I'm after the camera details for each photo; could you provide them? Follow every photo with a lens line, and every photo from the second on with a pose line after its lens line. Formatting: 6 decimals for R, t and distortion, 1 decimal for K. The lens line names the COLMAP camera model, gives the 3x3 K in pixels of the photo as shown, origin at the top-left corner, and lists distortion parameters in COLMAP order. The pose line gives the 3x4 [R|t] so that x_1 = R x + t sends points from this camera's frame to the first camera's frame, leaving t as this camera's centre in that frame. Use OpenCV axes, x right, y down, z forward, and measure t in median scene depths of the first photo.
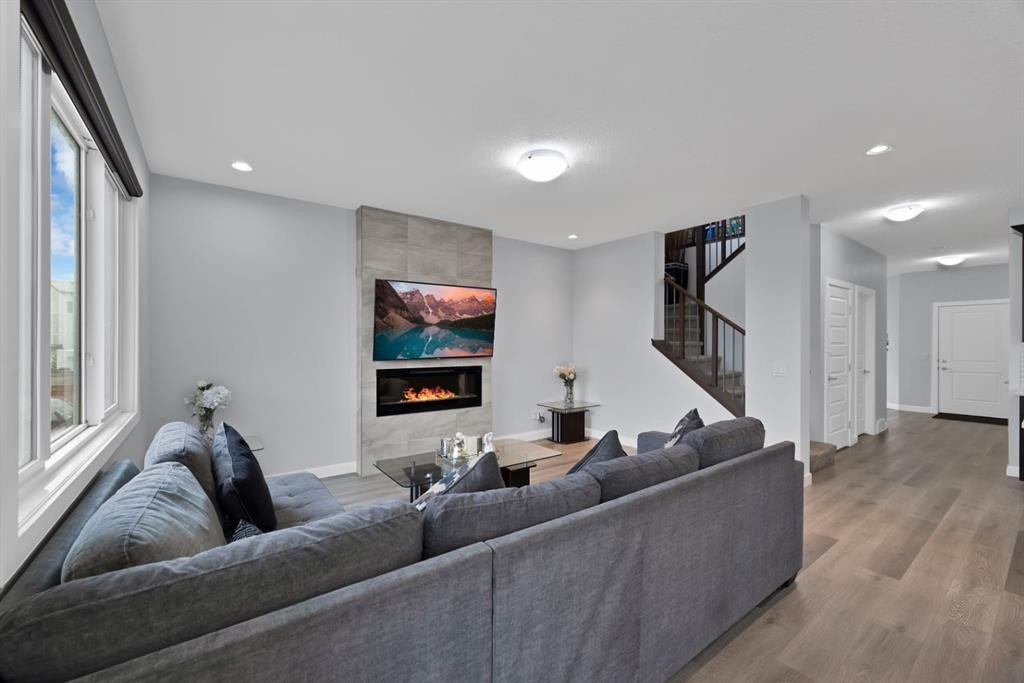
lens RADIAL K [[403.1, 0, 510.3], [0, 403.1, 342.5], [0, 0, 1]] dist [-0.000798, 0.000314]
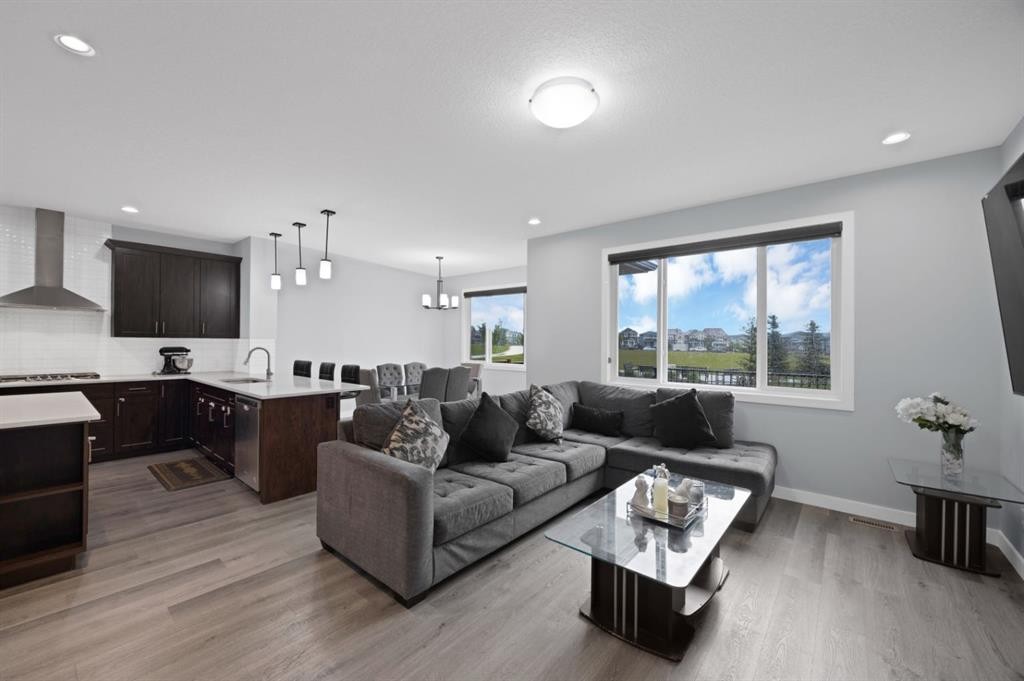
lens RADIAL K [[403.1, 0, 508.9], [0, 403.1, 341.8], [0, 0, 1]] dist [-0.000798, 0.000314]
pose [[-0.973254, -0.011681, -0.229435, 0.204429], [-0.012572, 0.999918, 0.002423, -0.004511], [0.229388, 0.005242, -0.973321, 0.998912]]
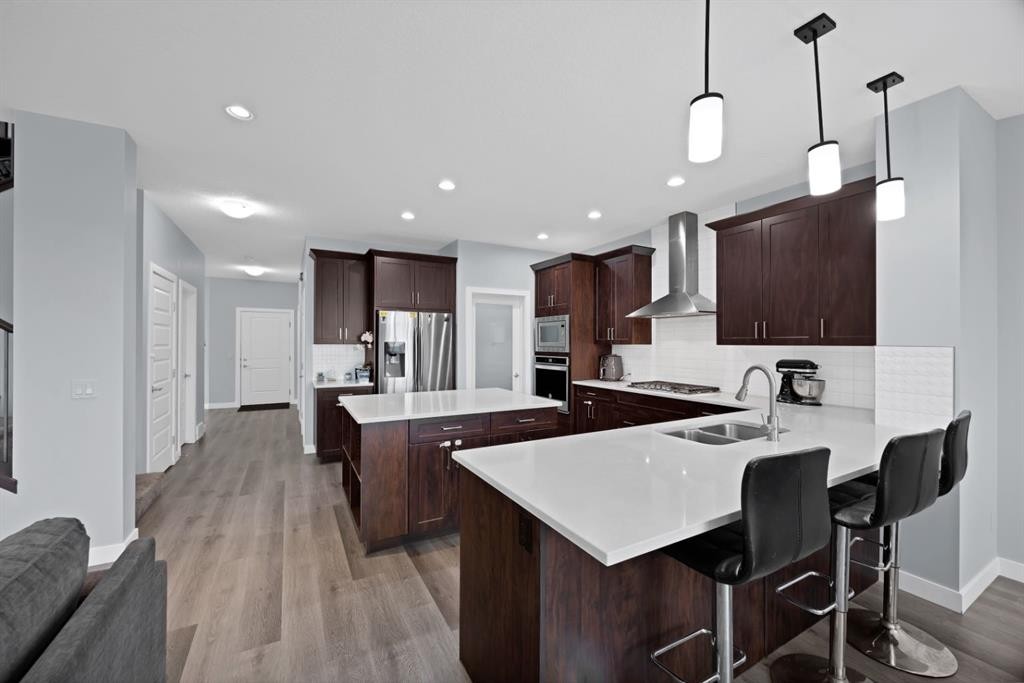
lens RADIAL K [[403.1, 0, 509.8], [0, 403.1, 341.8], [0, 0, 1]] dist [-0.000798, 0.000314]
pose [[0.137161, 0.003053, 0.990544, 0.099596], [-0.001557, 0.999995, -0.002867, -0.004099], [-0.990548, -0.001149, 0.137165, 0.192064]]
